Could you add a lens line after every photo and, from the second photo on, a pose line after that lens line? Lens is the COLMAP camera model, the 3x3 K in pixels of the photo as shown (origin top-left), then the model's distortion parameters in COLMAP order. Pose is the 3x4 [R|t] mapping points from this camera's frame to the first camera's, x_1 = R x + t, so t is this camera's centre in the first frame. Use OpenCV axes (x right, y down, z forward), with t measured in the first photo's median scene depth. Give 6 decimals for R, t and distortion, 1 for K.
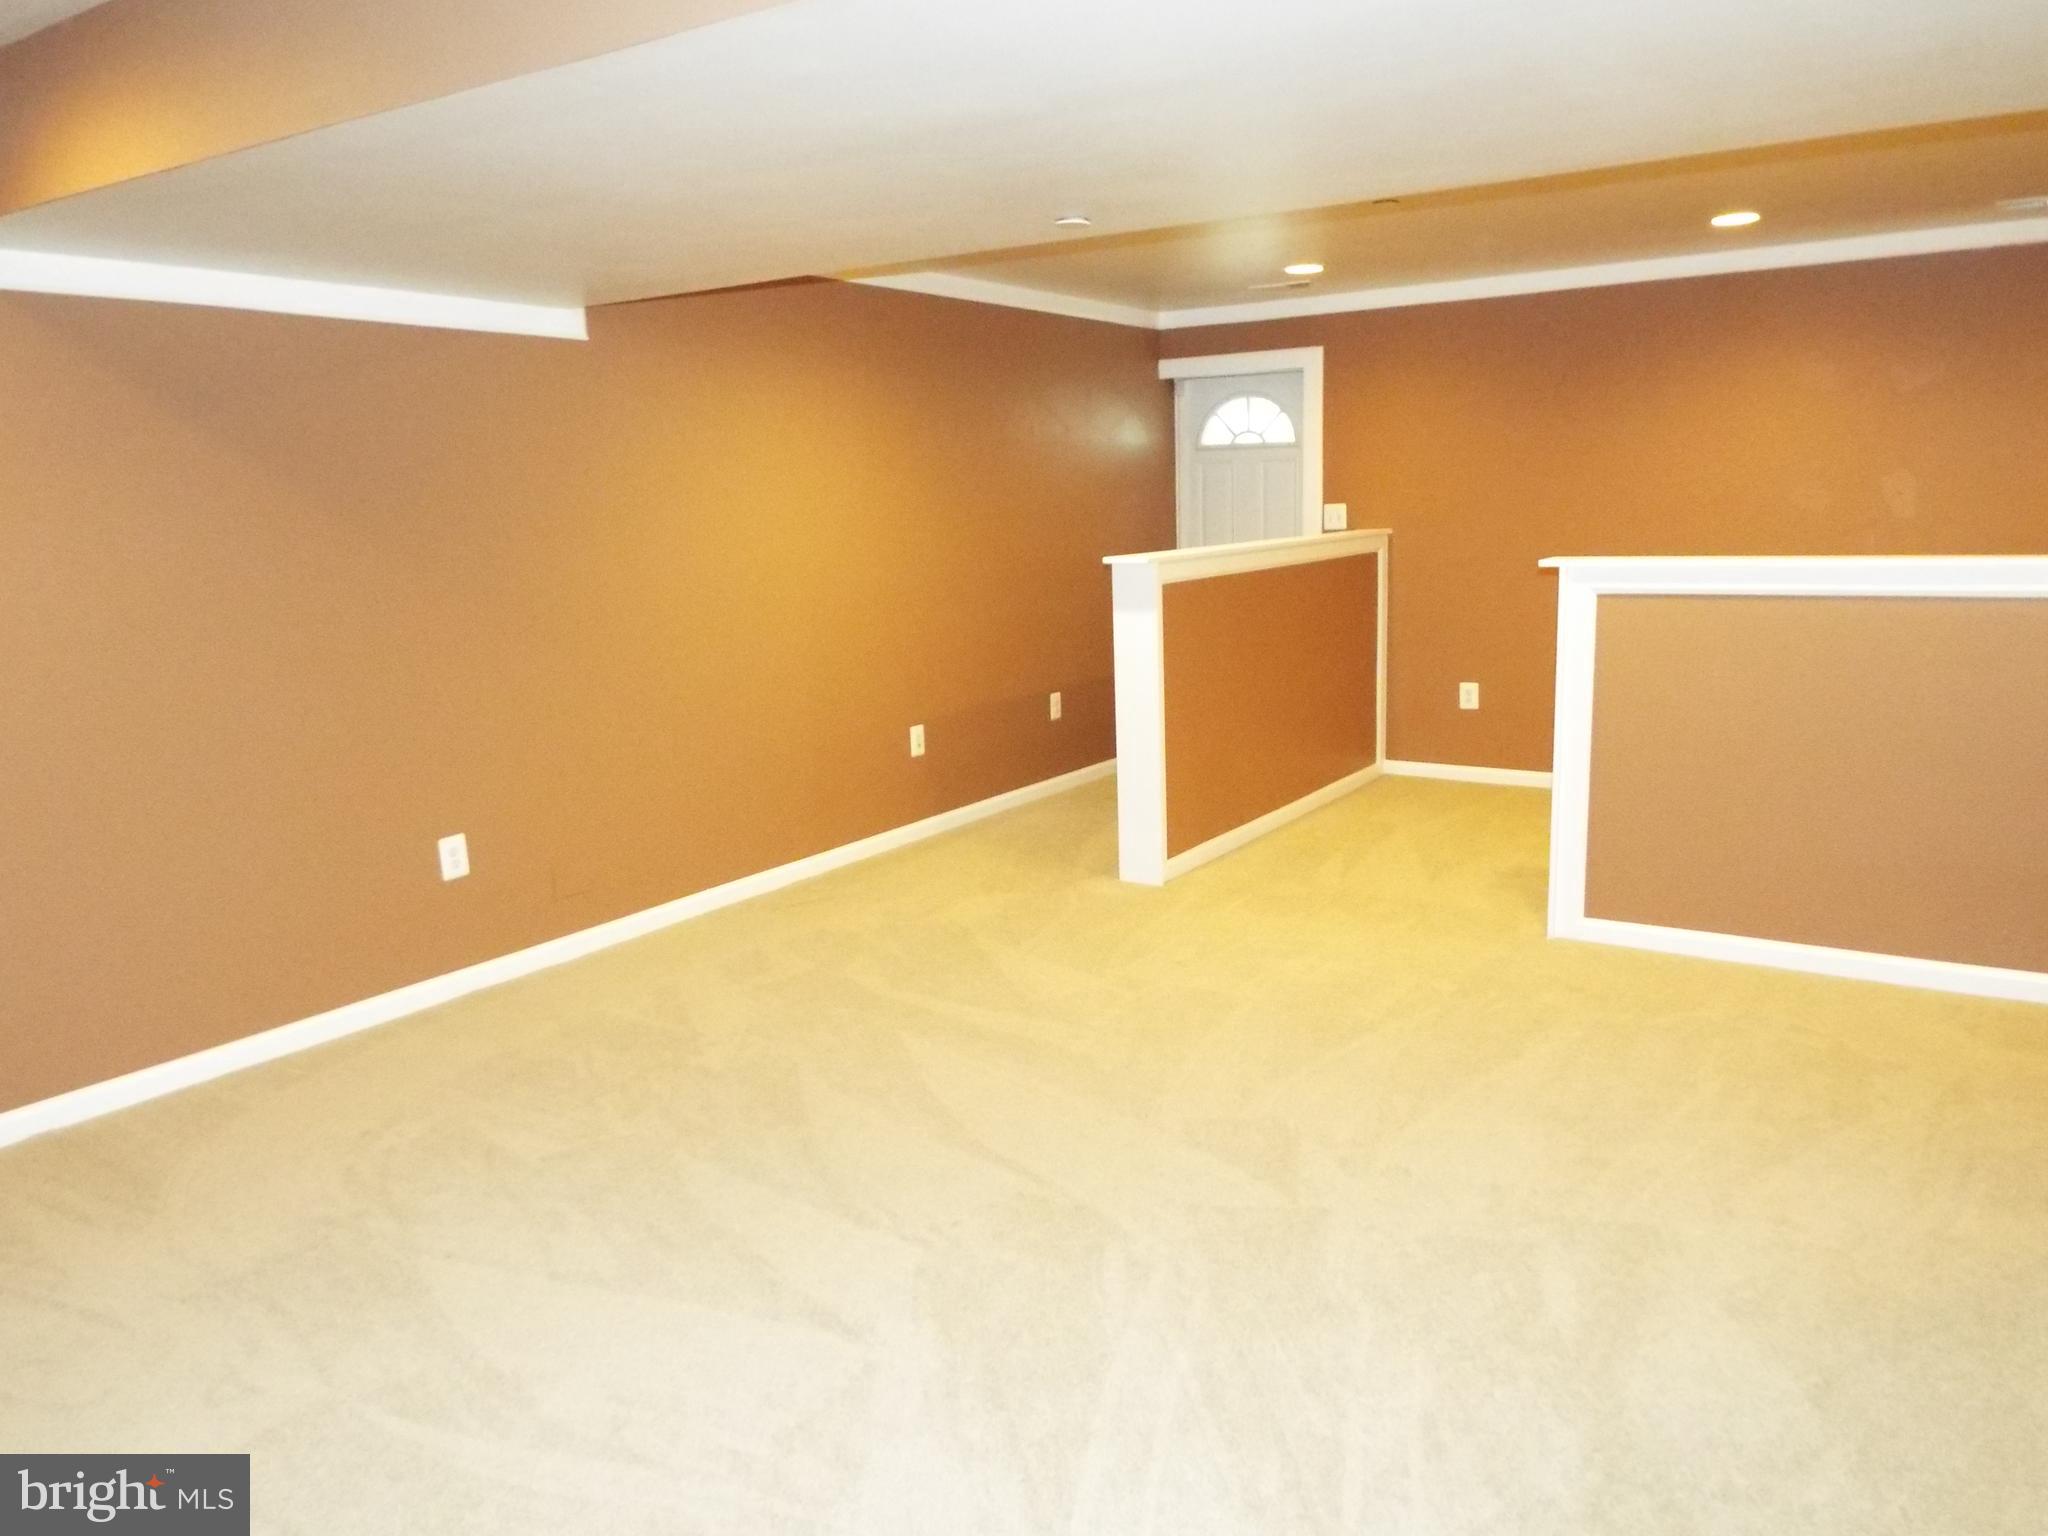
lens RADIAL K [[1503.9, 0, 1020.0], [0, 1503.9, 775.4], [0, 0, 1]] dist [-0.013288, 0.011060]
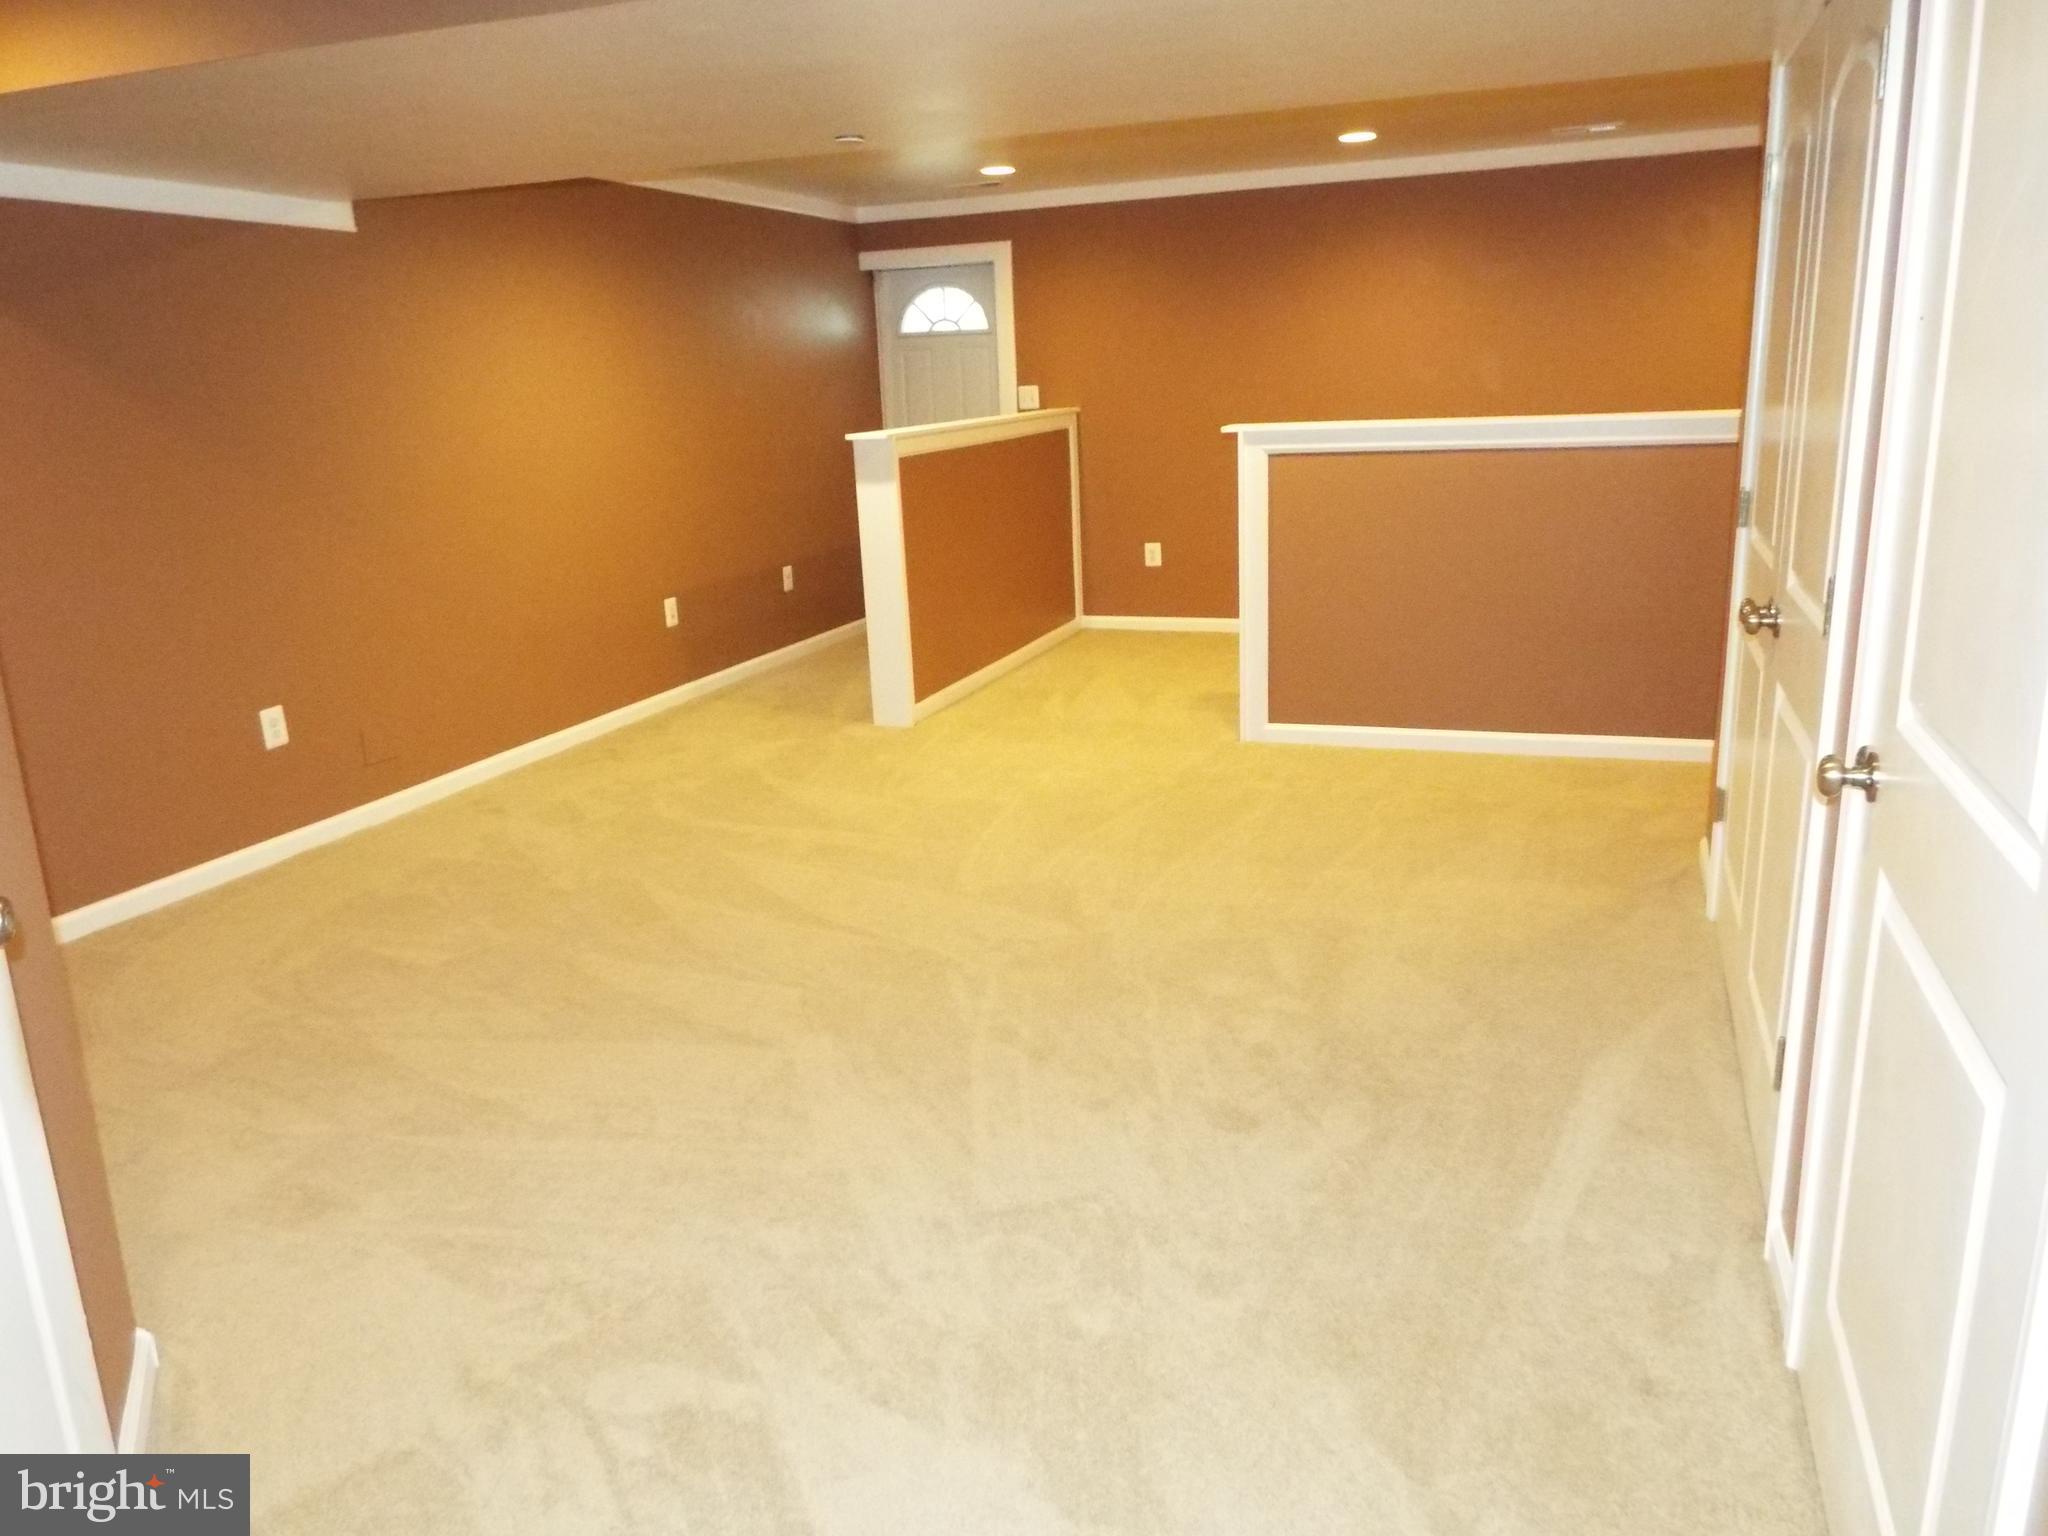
lens RADIAL K [[1503.9, 0, 1027.6], [0, 1503.9, 762.4], [0, 0, 1]] dist [-0.013288, 0.011060]
pose [[0.972615, -0.067854, 0.222299, -0.072383], [0.053974, 0.996229, 0.067934, 0.027056], [-0.226070, -0.054075, 0.972609, -0.120001]]
